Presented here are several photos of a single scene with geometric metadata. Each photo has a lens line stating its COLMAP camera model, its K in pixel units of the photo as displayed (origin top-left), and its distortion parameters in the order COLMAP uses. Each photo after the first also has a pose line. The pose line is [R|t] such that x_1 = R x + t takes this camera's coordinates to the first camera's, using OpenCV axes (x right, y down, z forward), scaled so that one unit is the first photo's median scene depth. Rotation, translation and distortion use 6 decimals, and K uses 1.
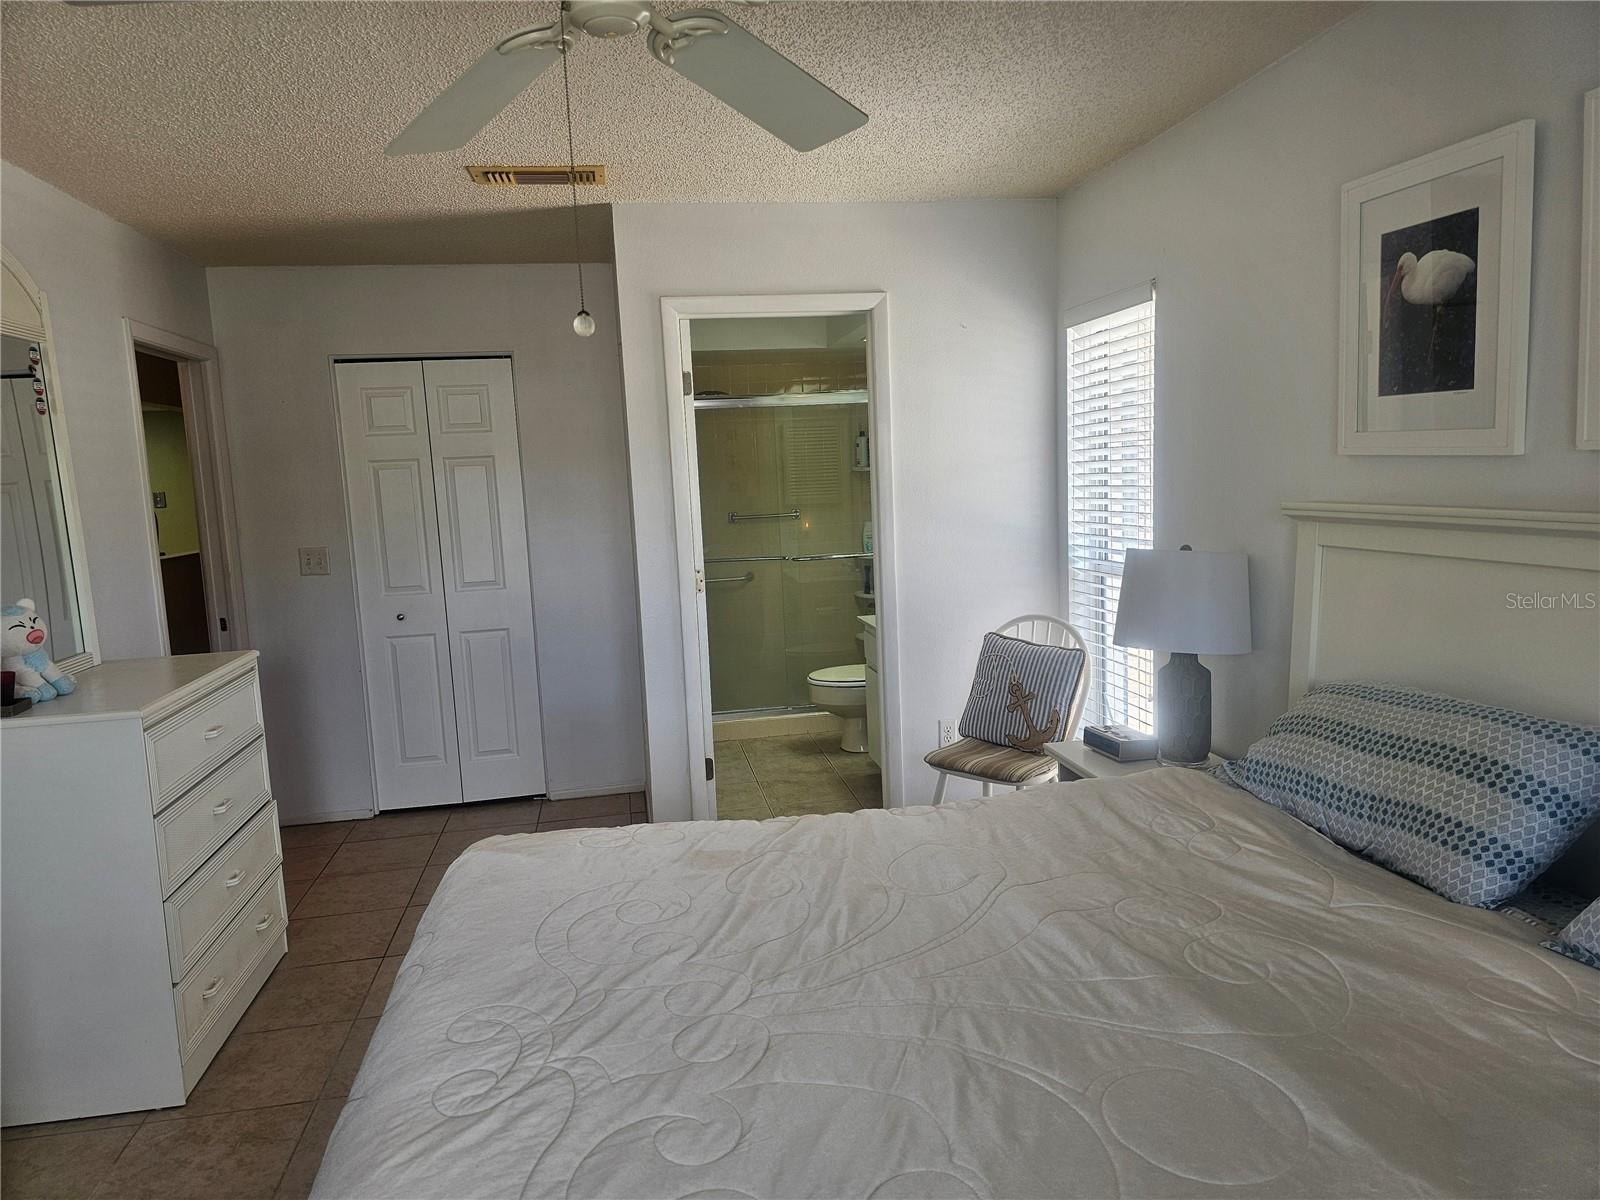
lens RADIAL K [[1041.2, 0, 800.0], [0, 1041.2, 600.0], [0, 0, 1]] dist [0.120219, -0.183804]
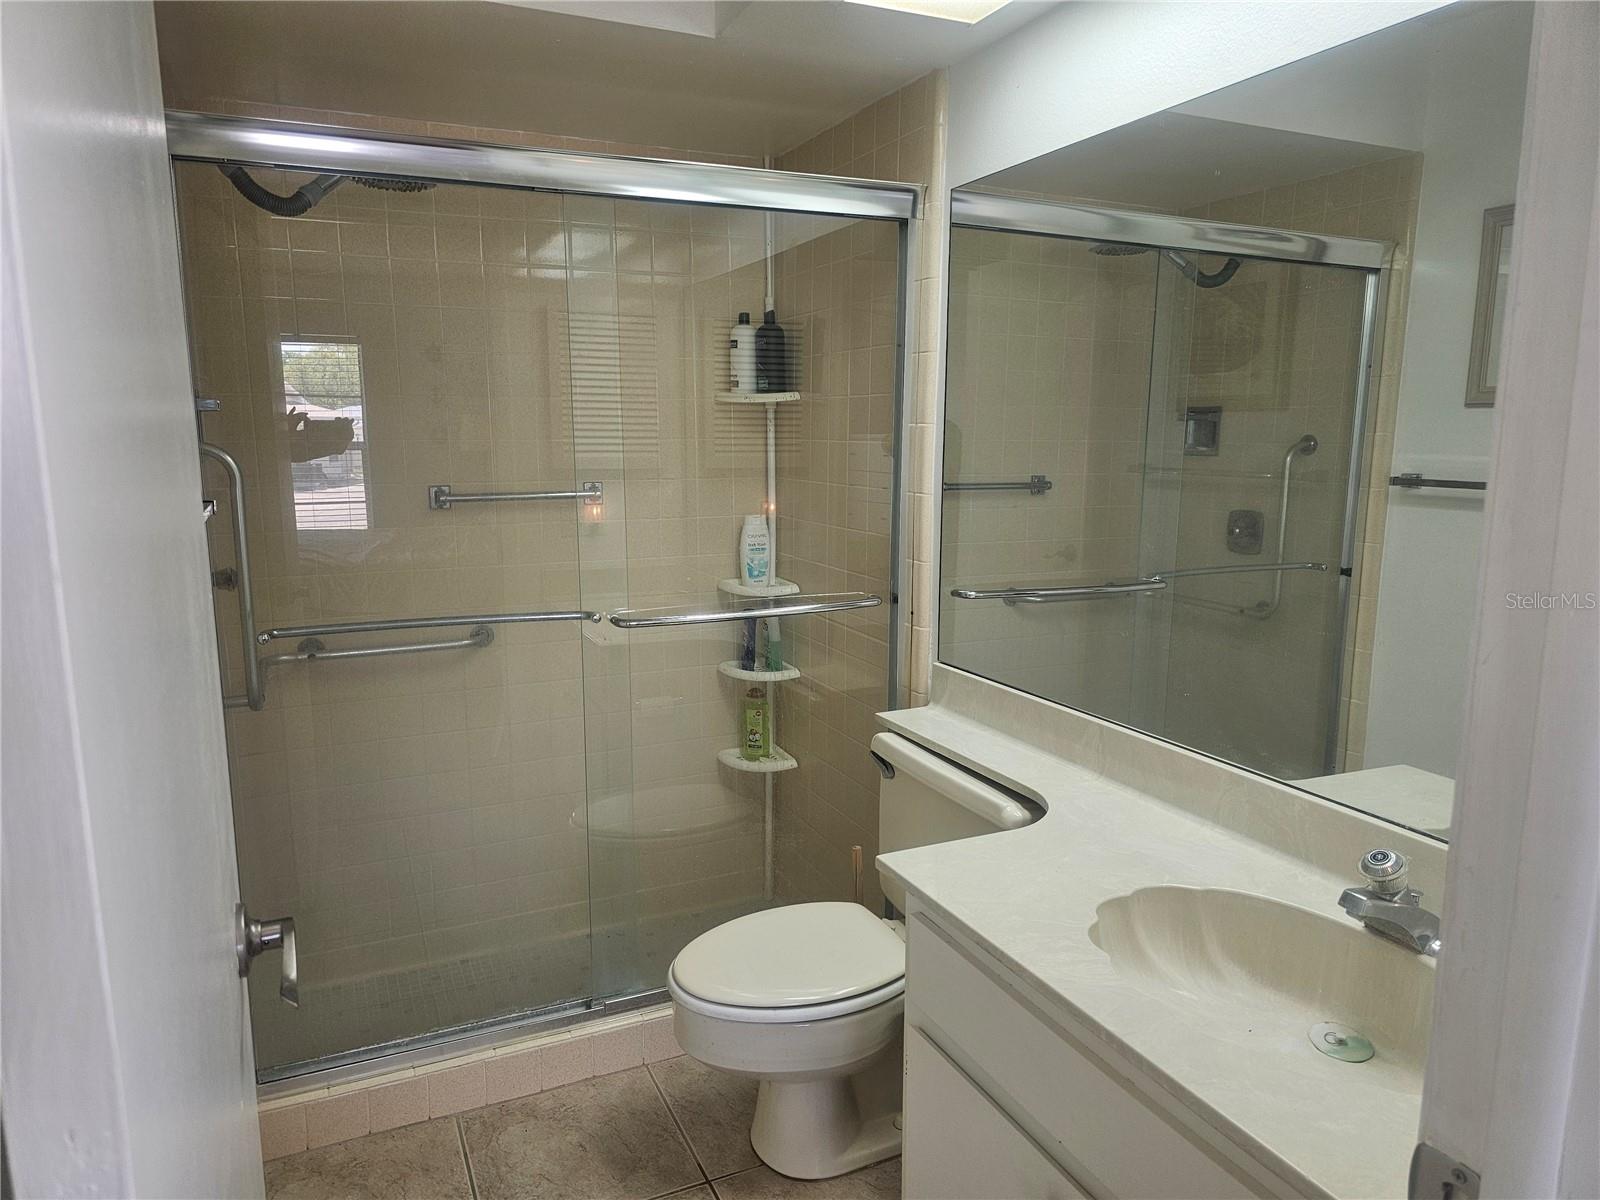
lens RADIAL K [[1041.2, 0, 800.0], [0, 1041.2, 600.0], [0, 0, 1]] dist [0.120219, -0.183804]
pose [[0.965656, -0.009420, 0.259652, -0.033324], [-0.000774, 0.999234, 0.039129, -0.055321], [-0.259822, -0.037986, 0.964909, 0.543154]]
